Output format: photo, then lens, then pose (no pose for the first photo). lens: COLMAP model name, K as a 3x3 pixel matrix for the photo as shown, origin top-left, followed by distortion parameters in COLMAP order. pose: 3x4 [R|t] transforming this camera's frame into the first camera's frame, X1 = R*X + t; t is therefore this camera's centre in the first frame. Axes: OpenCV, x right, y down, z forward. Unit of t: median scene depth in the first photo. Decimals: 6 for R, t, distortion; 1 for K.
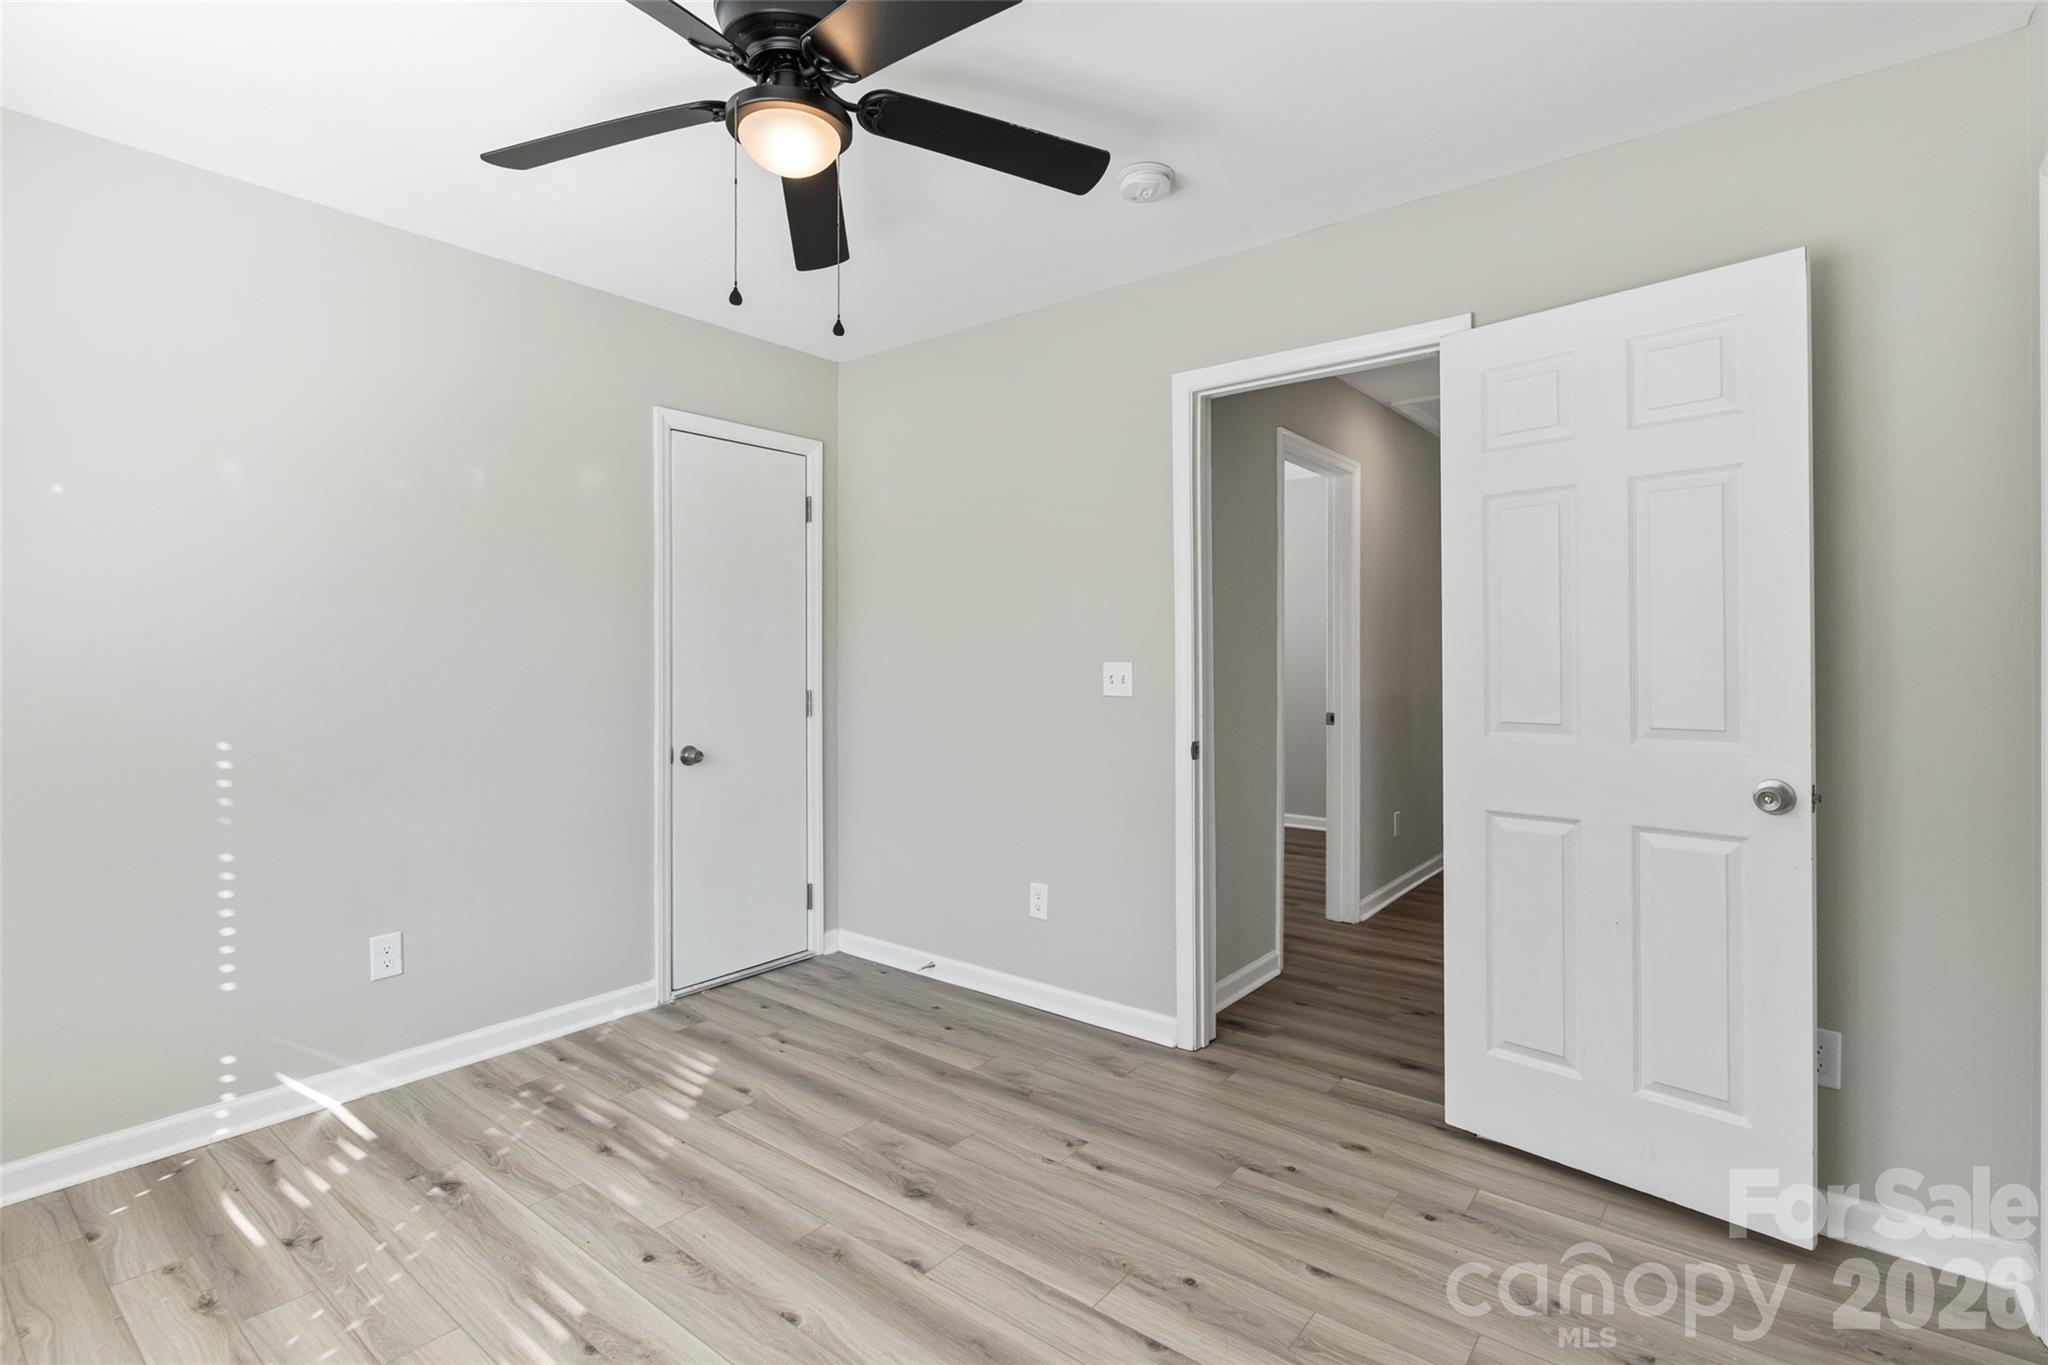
lens RADIAL K [[965.7, 0, 1030.2], [0, 965.7, 670.4], [0, 0, 1]] dist [-0.001403, -0.000557]
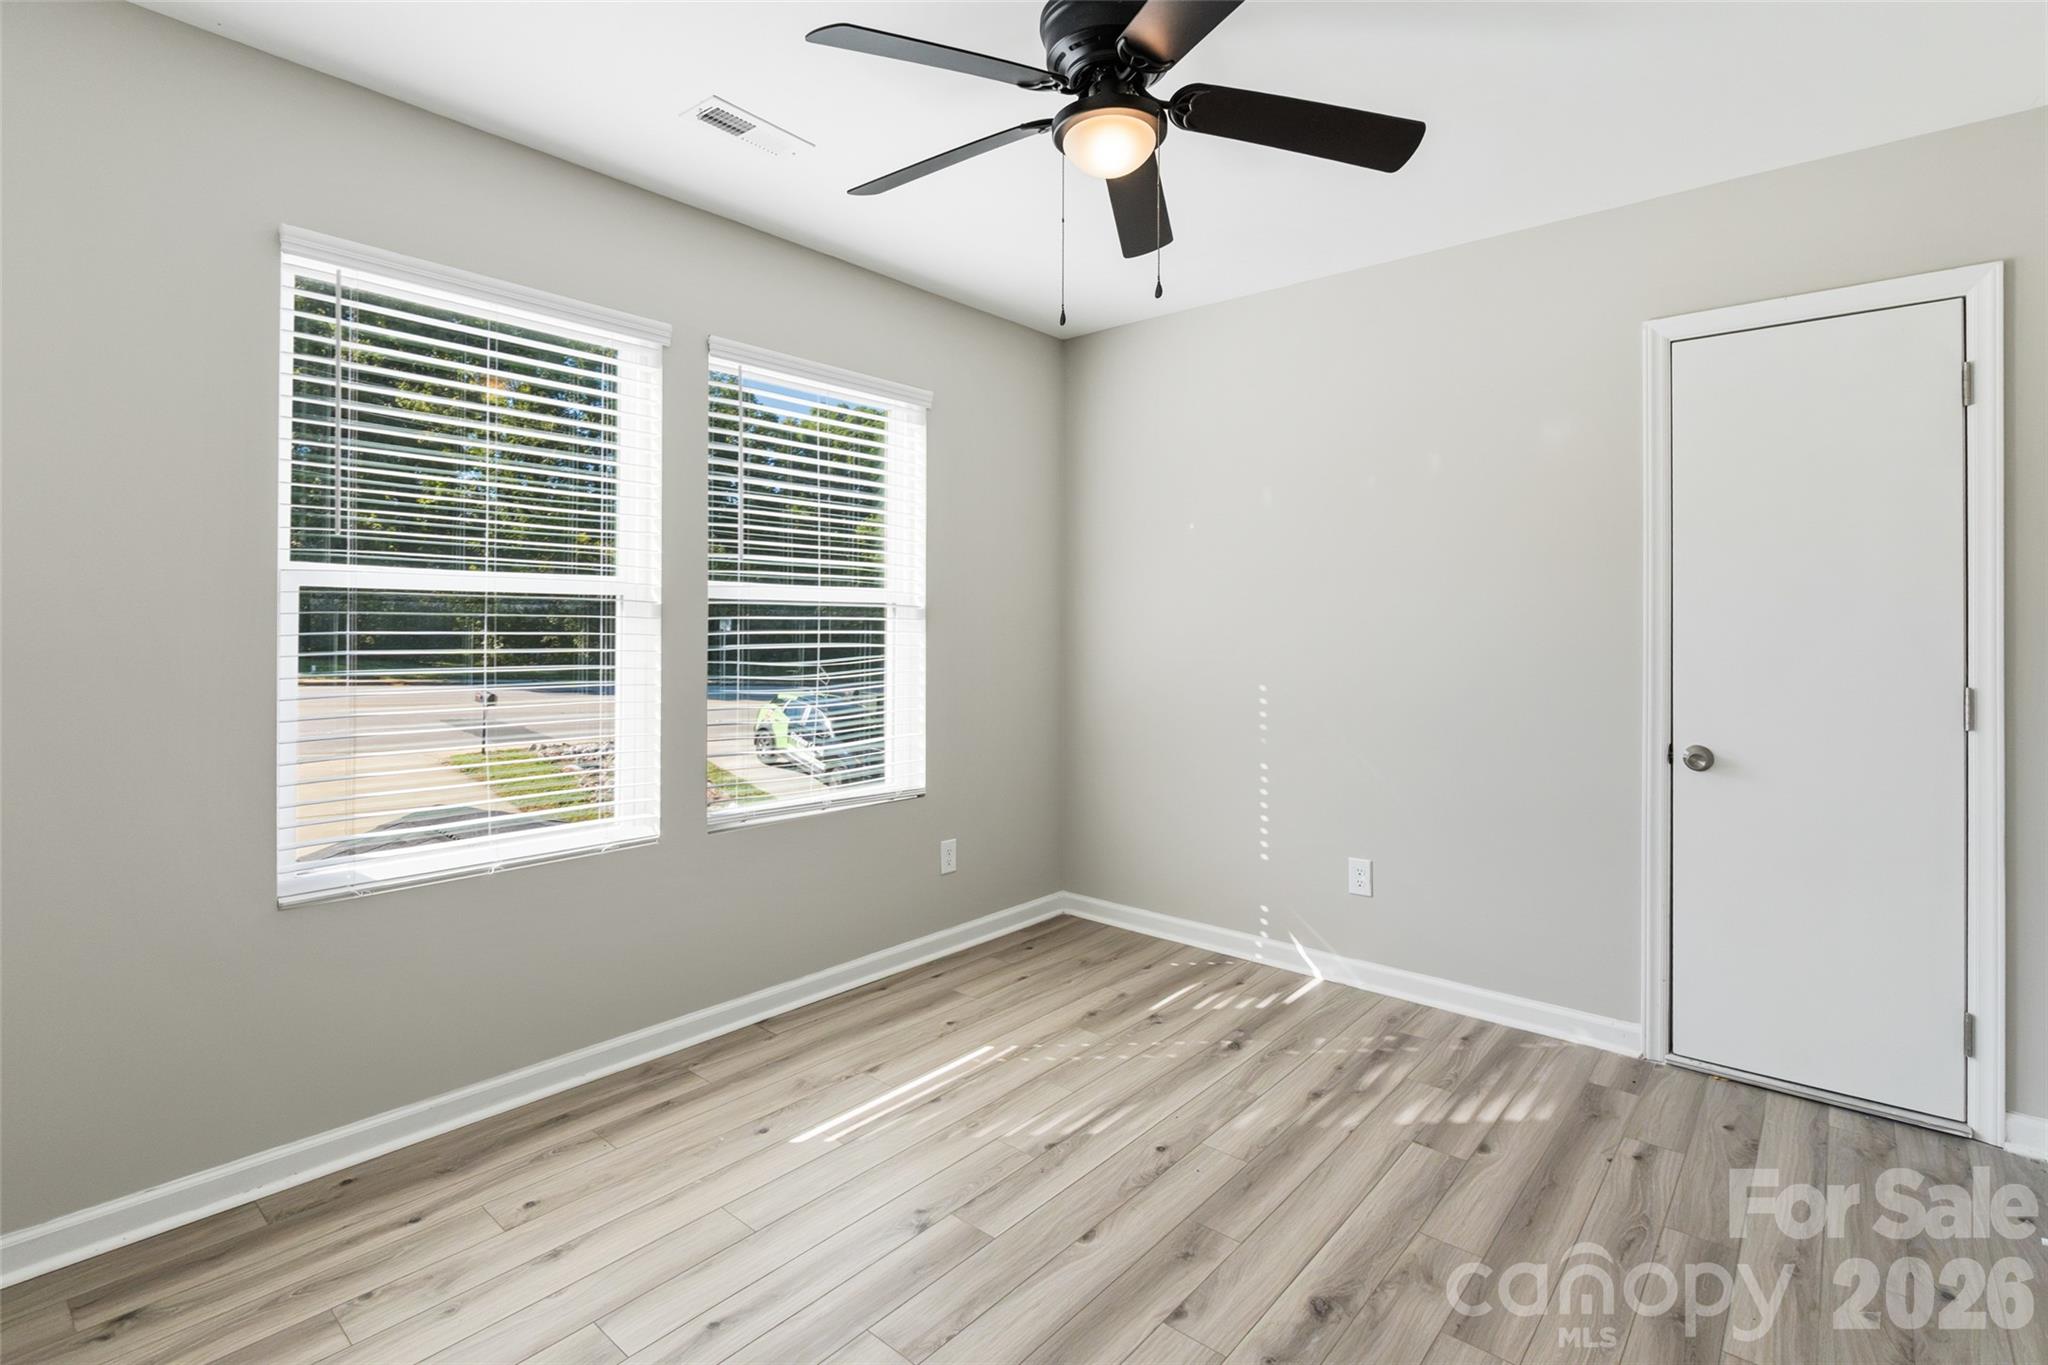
lens RADIAL K [[958.5, 0, 1027.7], [0, 958.5, 624.1], [0, 0, 1]] dist [0.000188, 0.000265]
pose [[-0.035393, -0.003066, -0.999369, 0.574902], [-0.020661, 0.999784, -0.002335, -0.006597], [0.999160, 0.020565, -0.035449, 0.663837]]
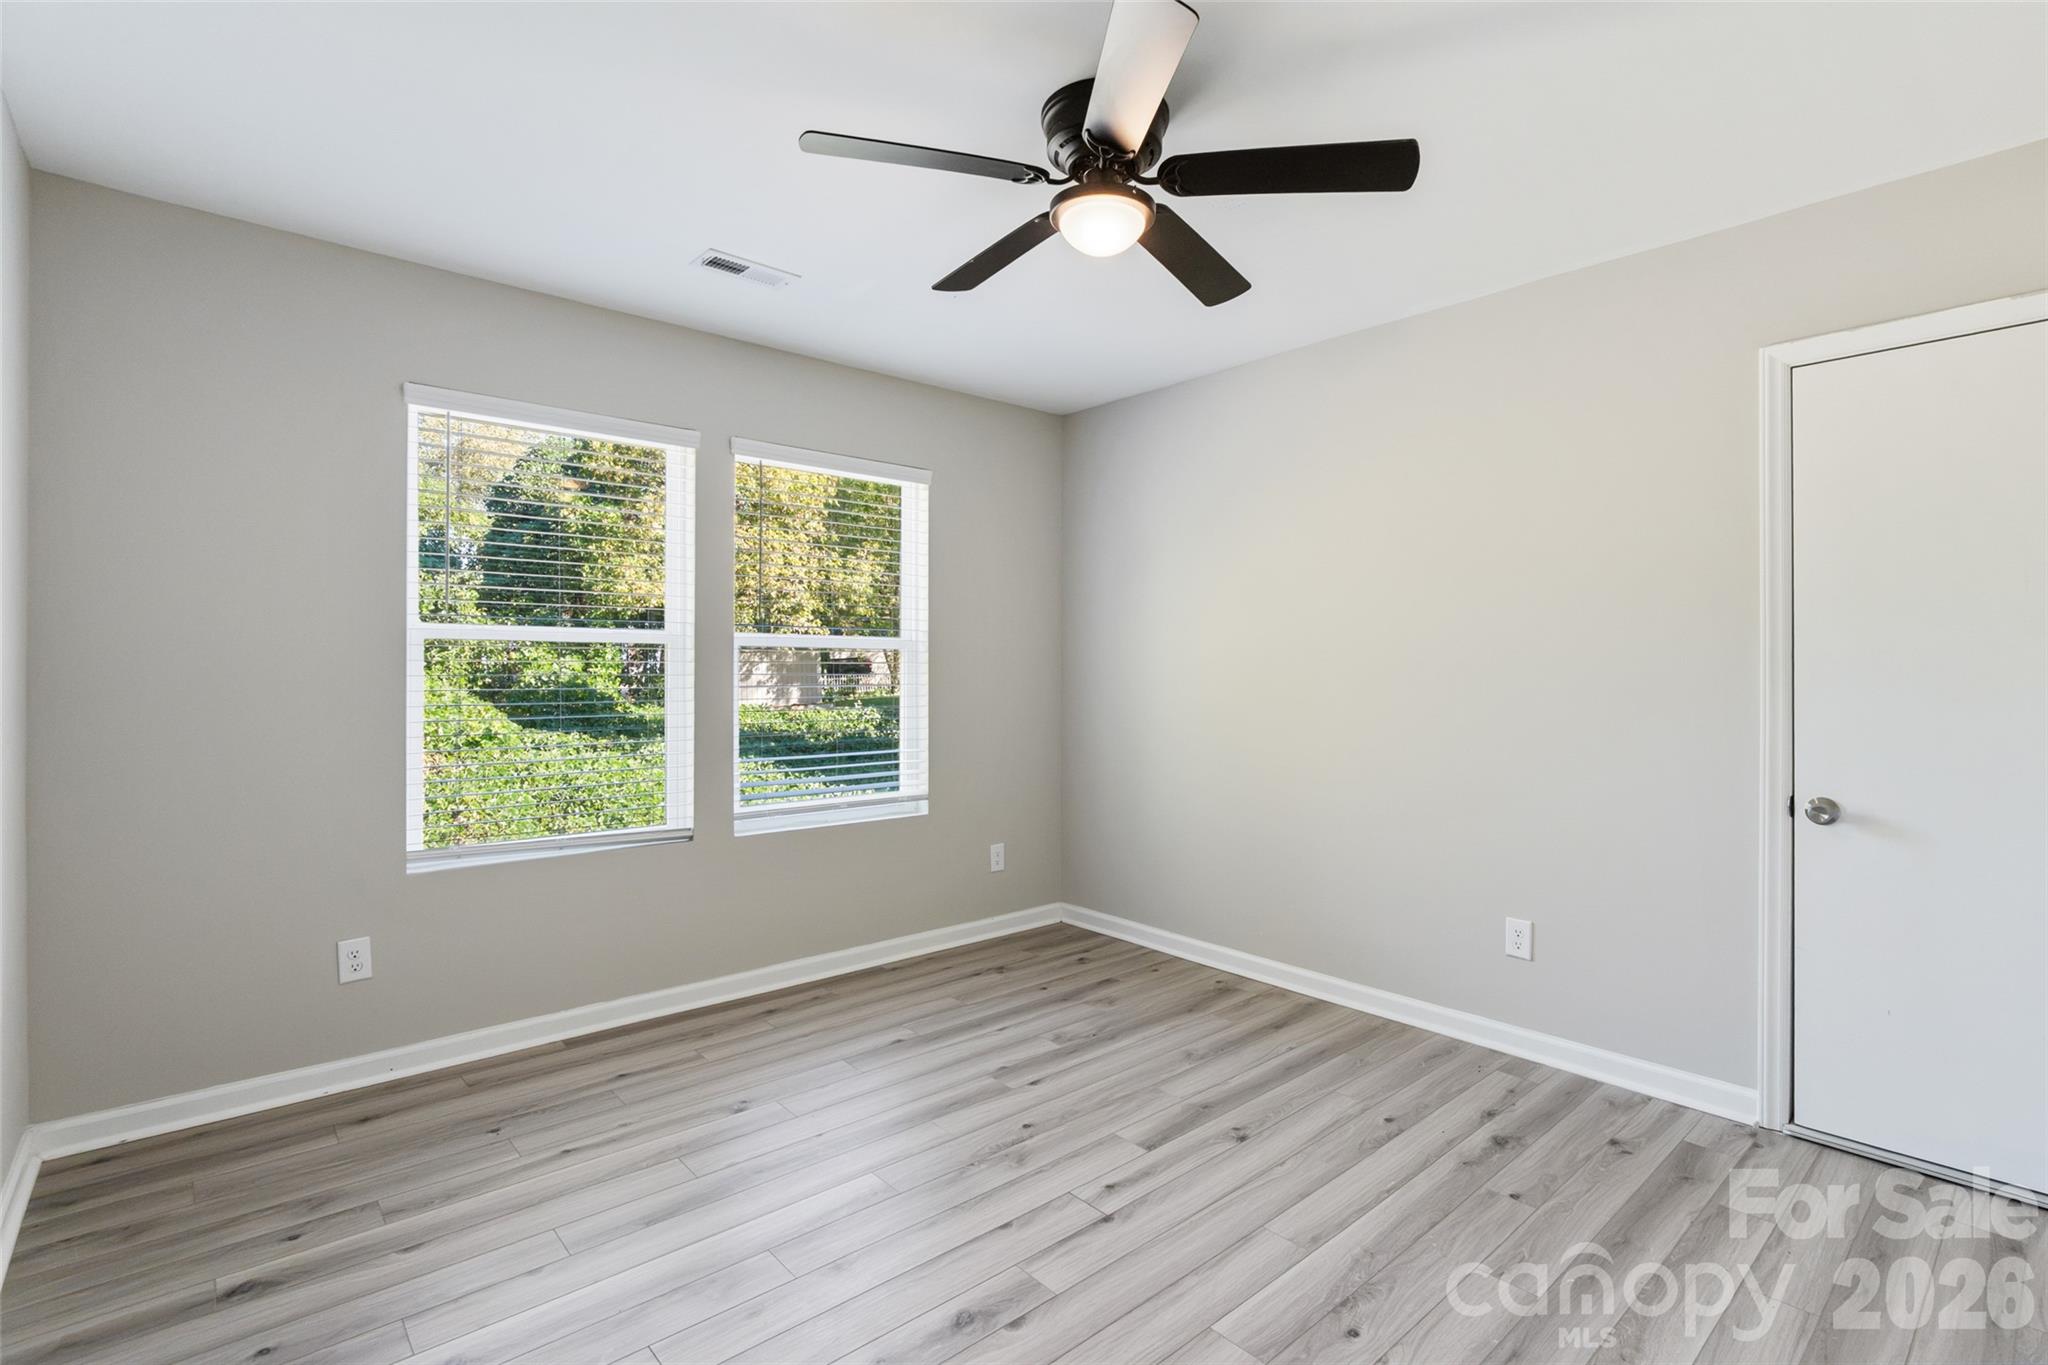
lens RADIAL K [[965.7, 0, 1030.2], [0, 965.7, 670.4], [0, 0, 1]] dist [-0.001403, -0.000557]
pose [[-0.173705, 0.000013, -0.984798, 0.617492], [-0.025849, 0.999655, 0.004573, -0.005407], [0.984458, 0.026250, -0.173645, 0.728103]]
